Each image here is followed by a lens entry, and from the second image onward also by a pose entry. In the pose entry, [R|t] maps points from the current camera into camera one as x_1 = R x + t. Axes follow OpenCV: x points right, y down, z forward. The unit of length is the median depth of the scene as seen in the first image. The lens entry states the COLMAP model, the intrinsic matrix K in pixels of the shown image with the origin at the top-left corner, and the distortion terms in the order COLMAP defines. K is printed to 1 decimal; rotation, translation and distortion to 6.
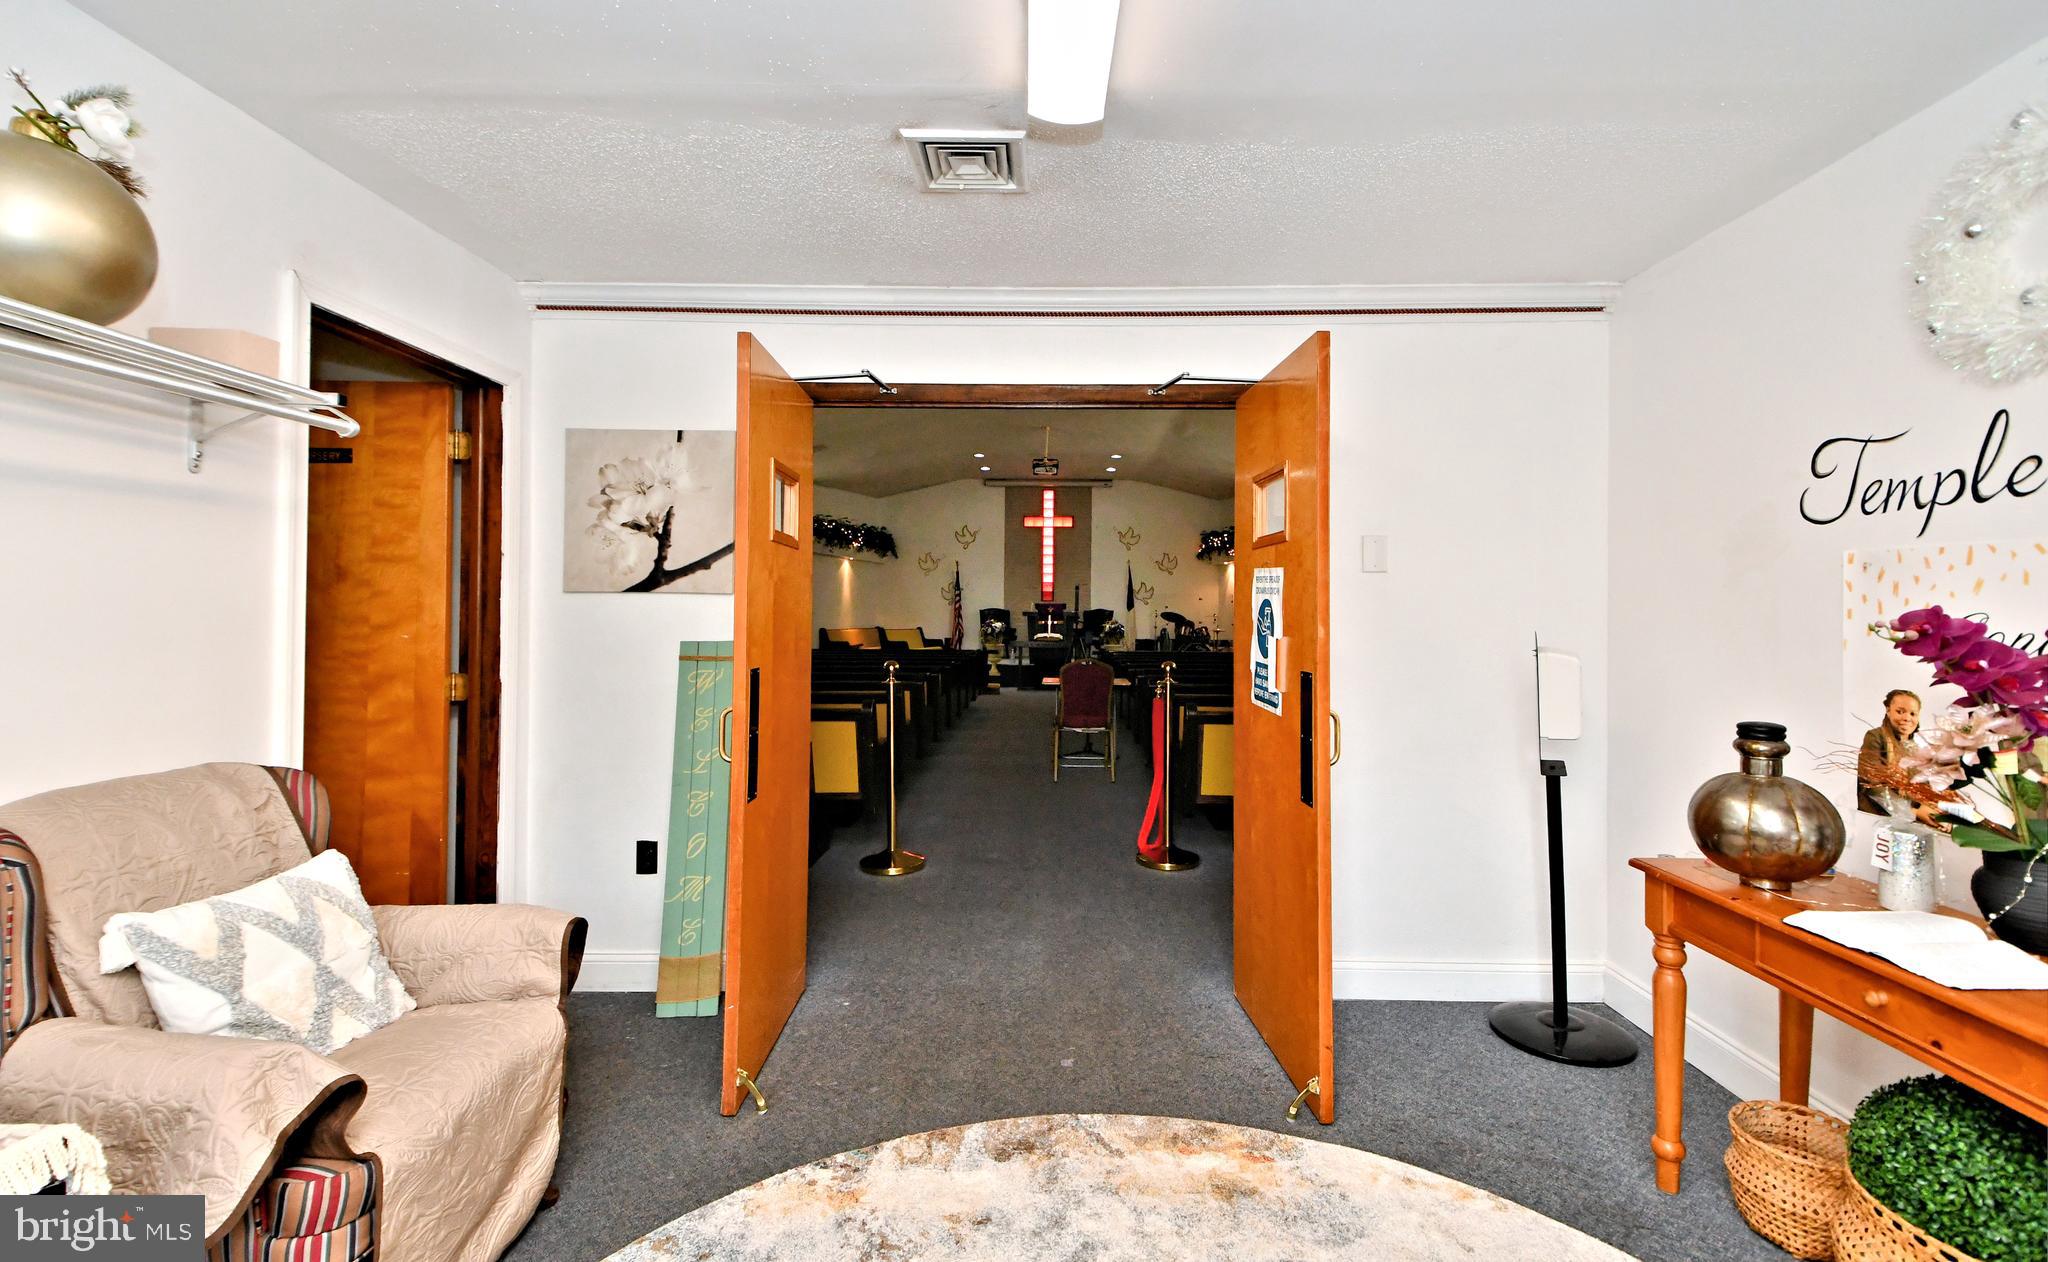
lens RADIAL K [[870.9, 0, 1024.5], [0, 870.9, 592.8], [0, 0, 1]] dist [0.063179, -0.026187]
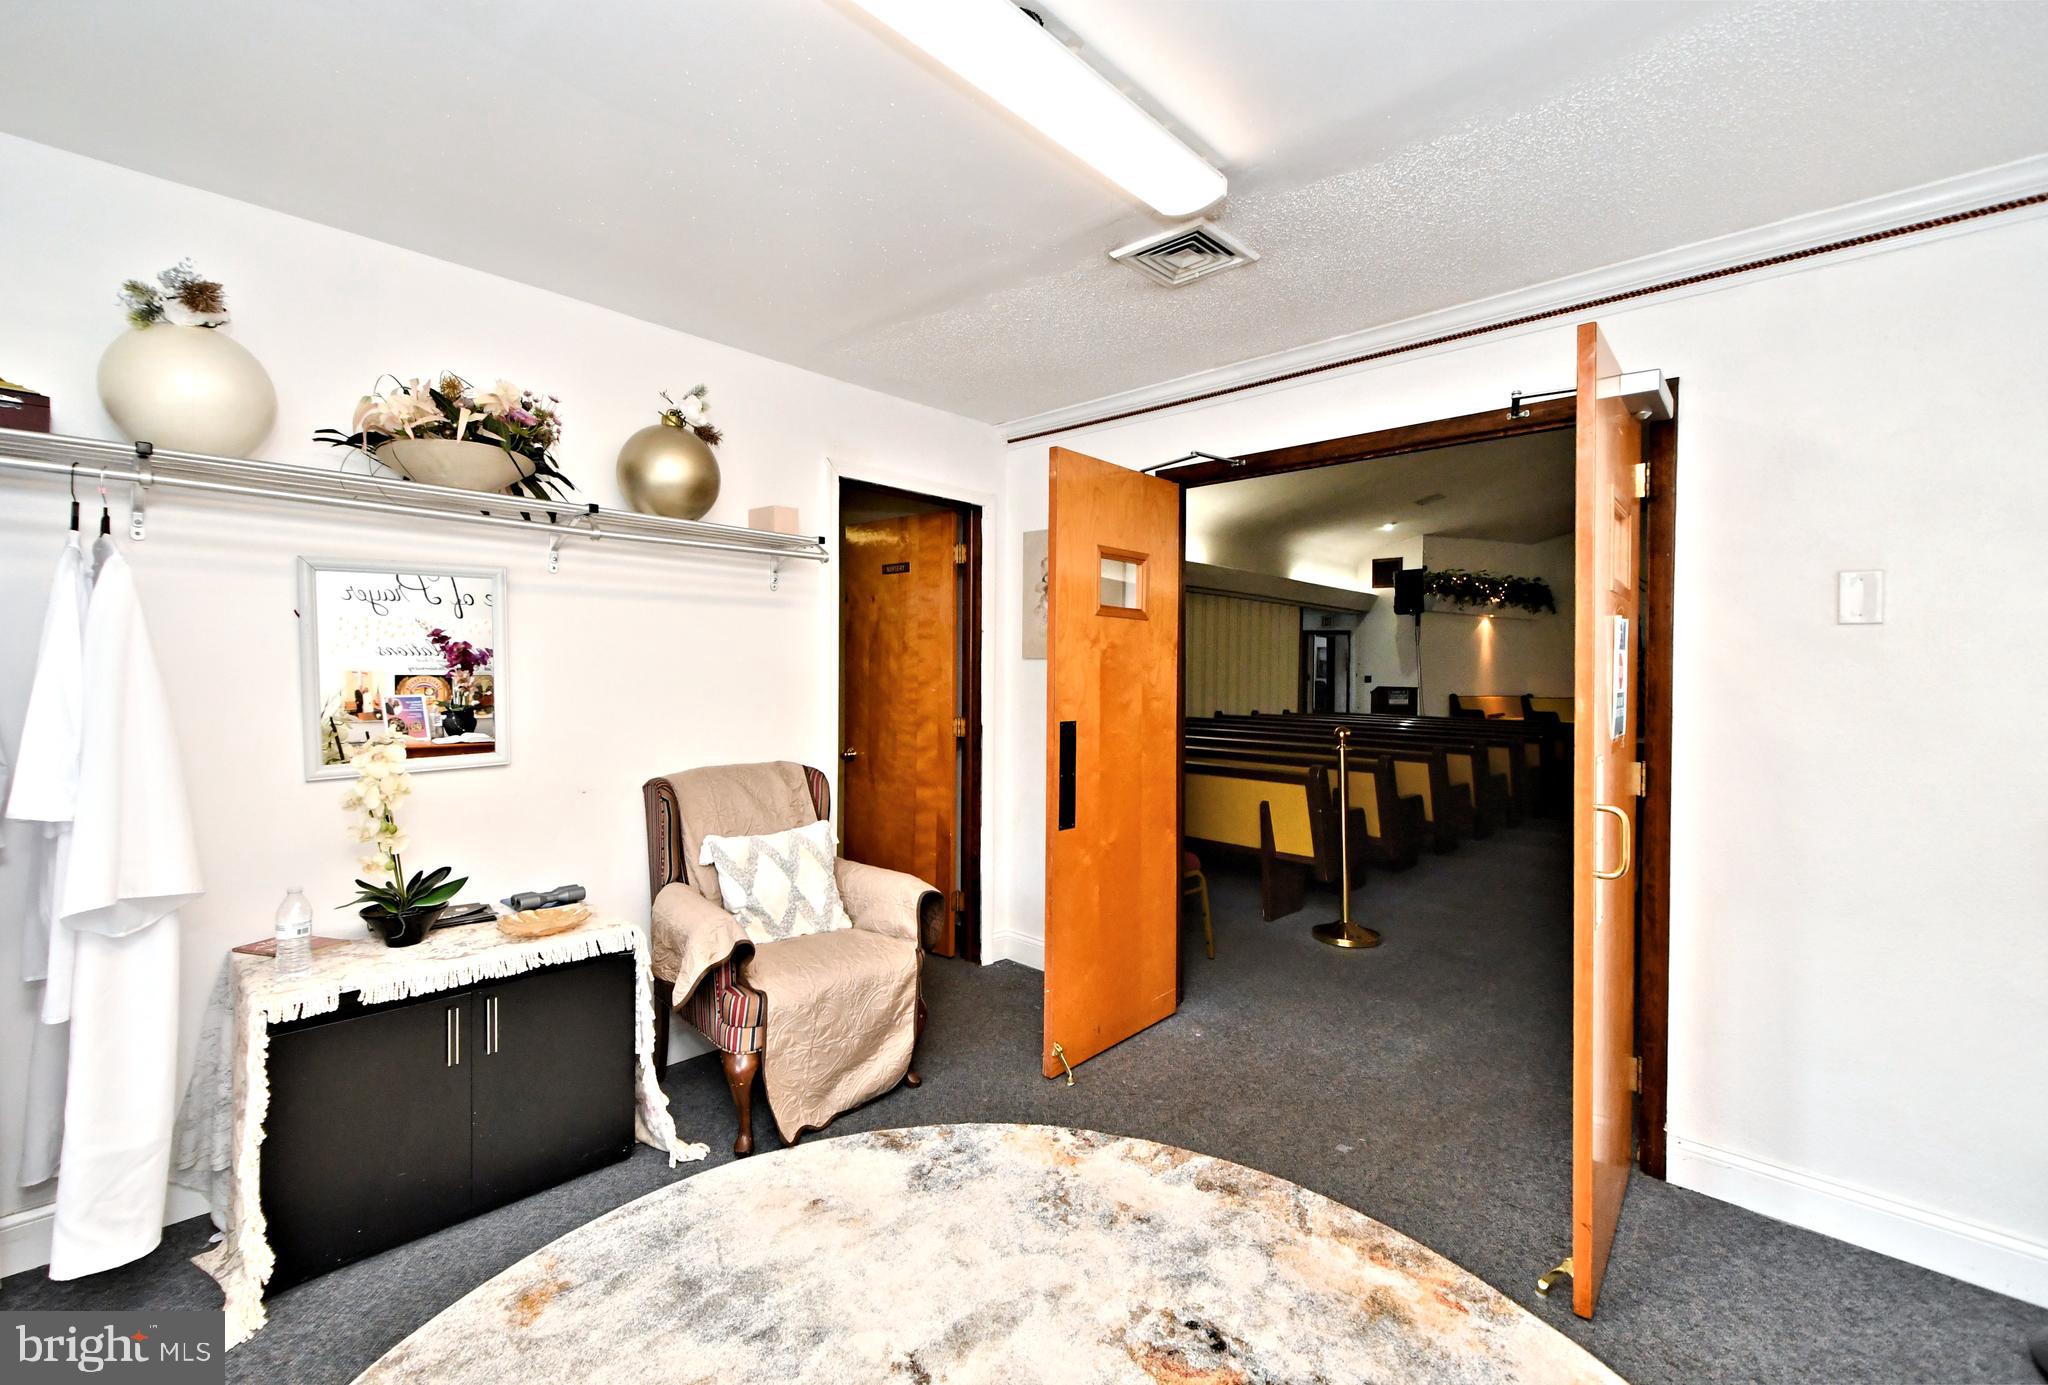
lens RADIAL K [[883.6, 0, 1023.7], [0, 883.6, 667.9], [0, 0, 1]] dist [0.081465, -0.029950]
pose [[0.744634, 0.001805, -0.667470, 0.526560], [0.007178, 0.999917, 0.010712, -0.001593], [0.667434, -0.012768, 0.744559, 0.052798]]
